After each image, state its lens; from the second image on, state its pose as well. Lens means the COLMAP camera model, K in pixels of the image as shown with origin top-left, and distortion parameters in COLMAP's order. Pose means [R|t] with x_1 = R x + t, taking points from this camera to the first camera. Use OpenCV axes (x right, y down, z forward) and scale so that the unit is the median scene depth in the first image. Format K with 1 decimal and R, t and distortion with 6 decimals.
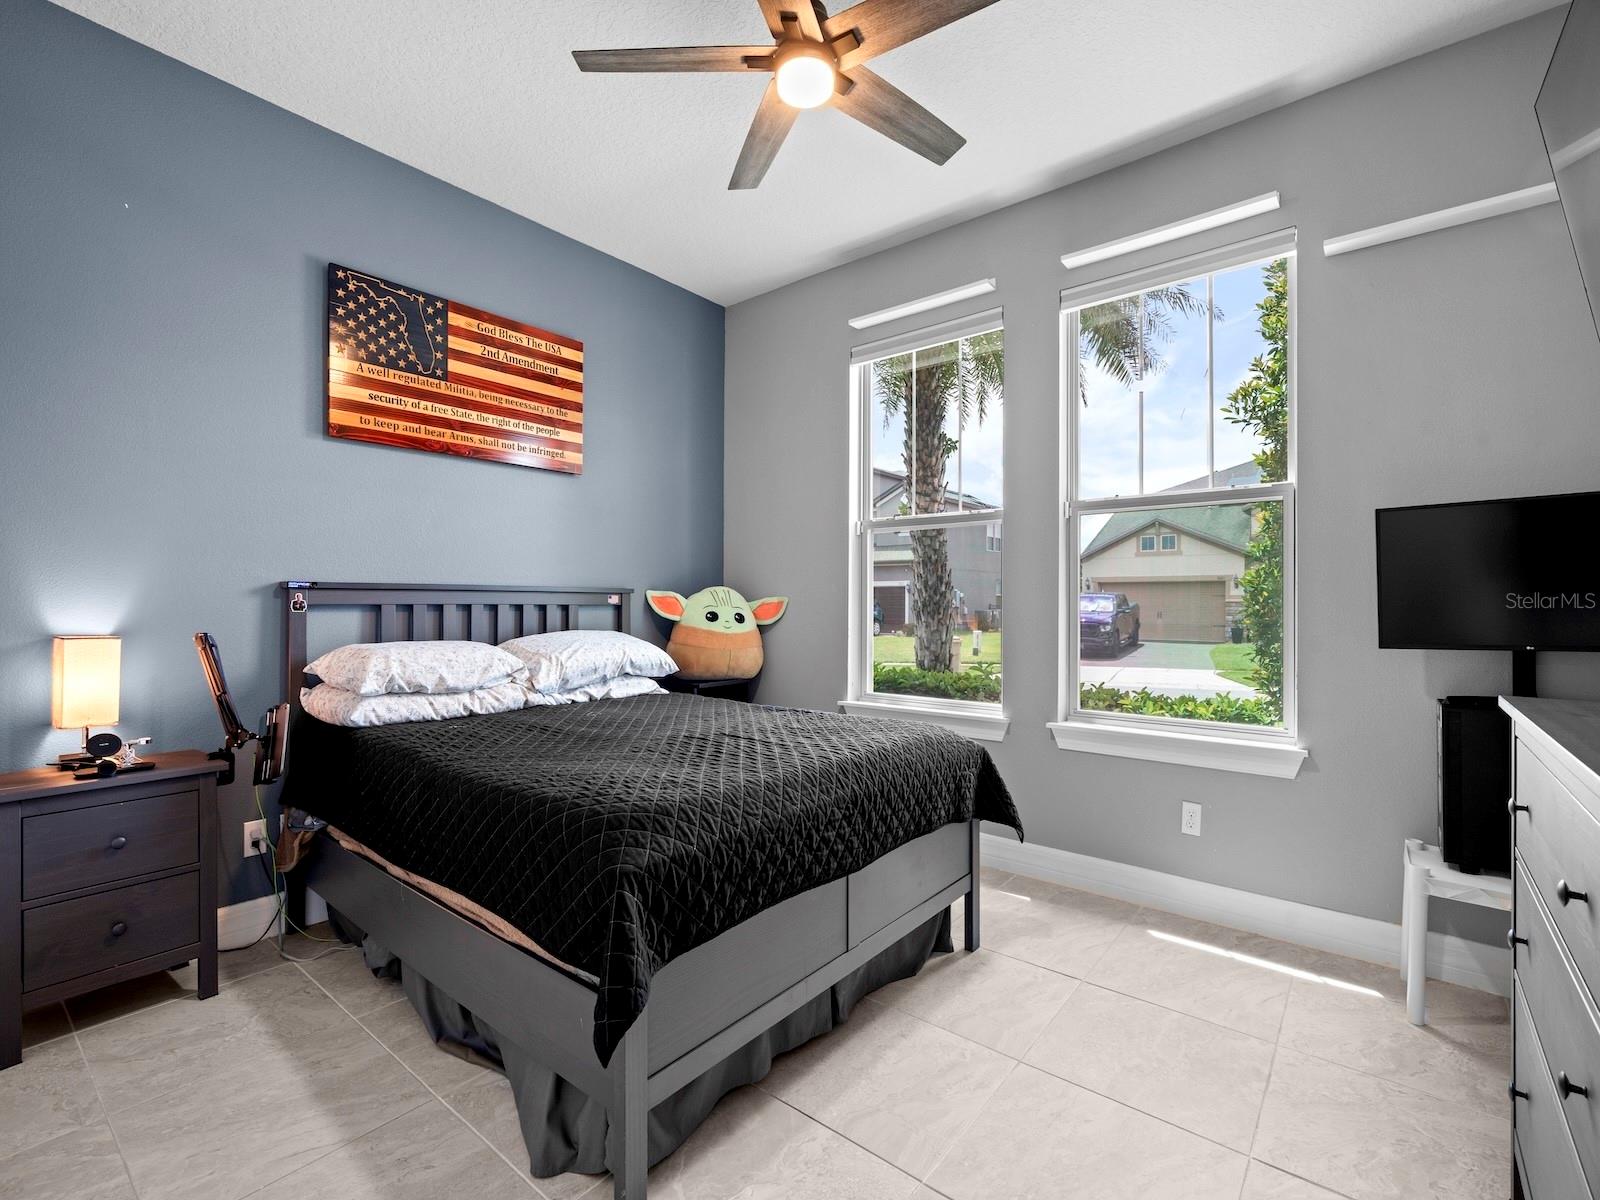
lens RADIAL K [[721.4, 0, 800.0], [0, 721.4, 600.0], [0, 0, 1]] dist [-0.000025, 0.000292]
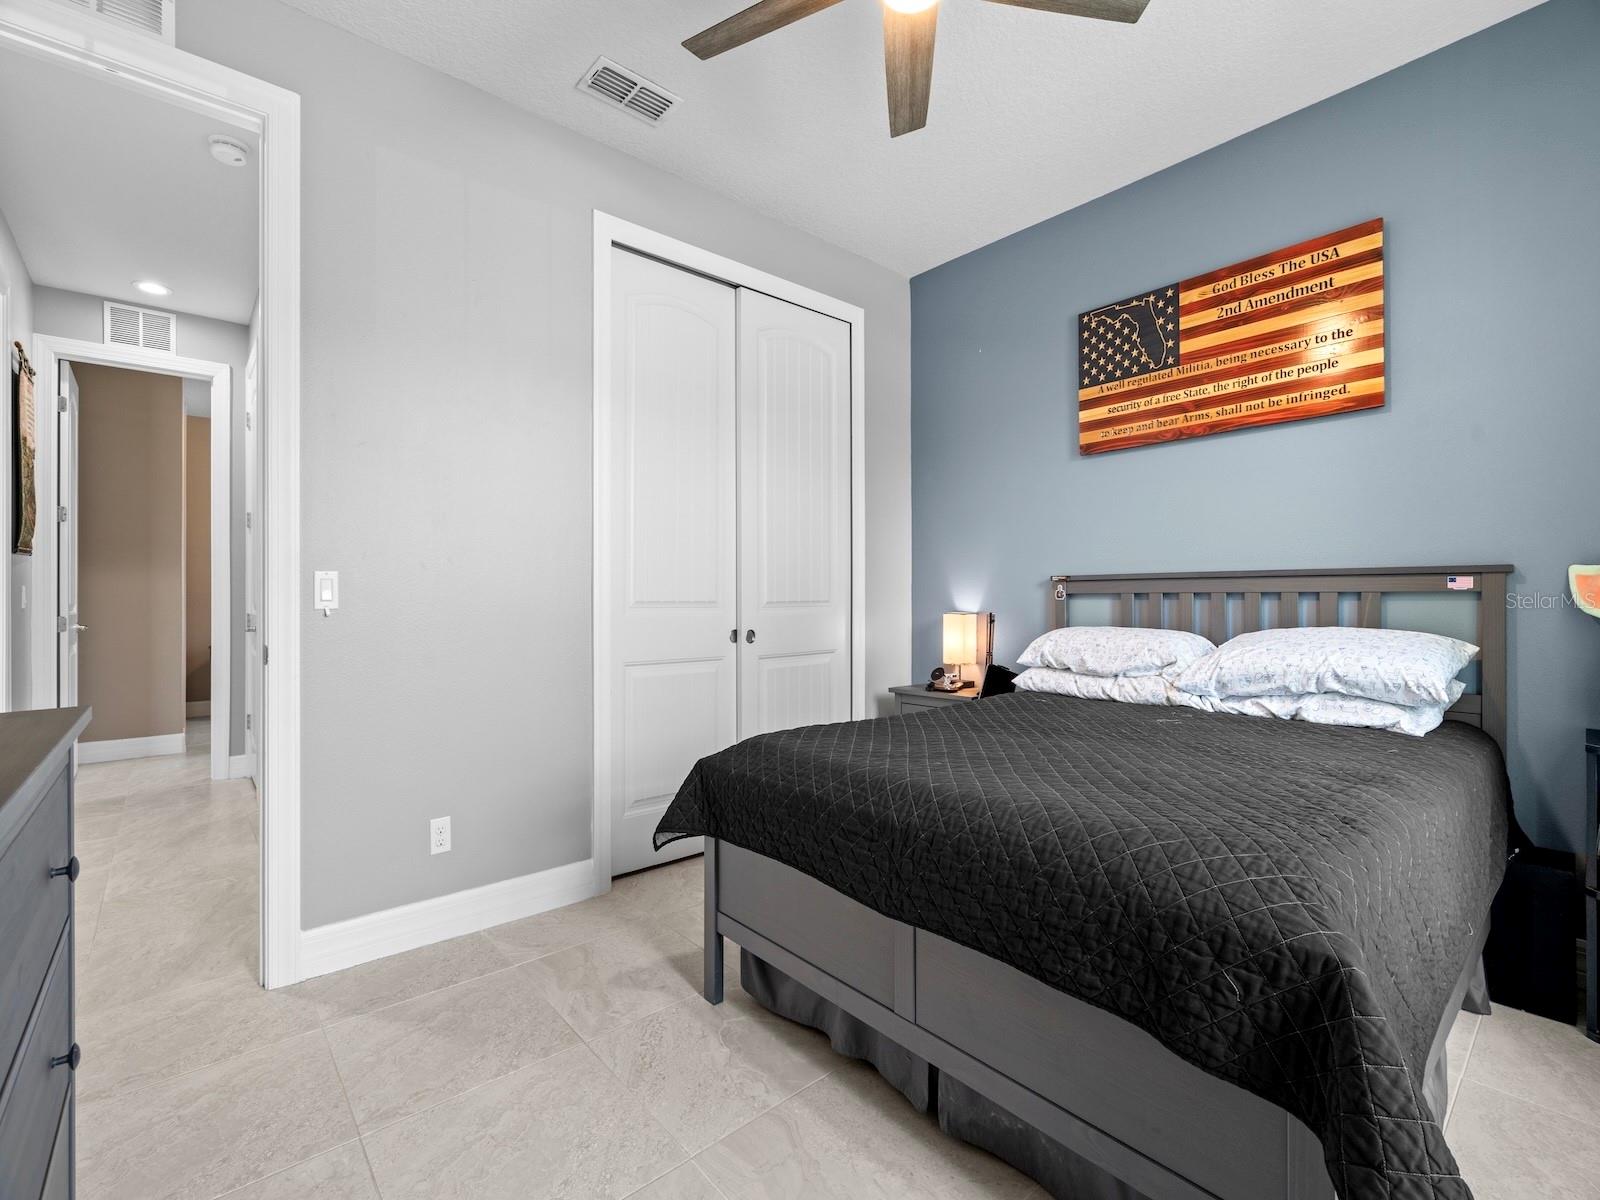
lens RADIAL K [[721.4, 0, 800.0], [0, 721.4, 600.0], [0, 0, 1]] dist [-0.000025, 0.000292]
pose [[-0.169156, -0.003676, -0.985582, 0.579048], [0.002048, 0.999990, -0.004081, 0.018767], [0.985587, -0.002709, -0.169147, 0.676493]]
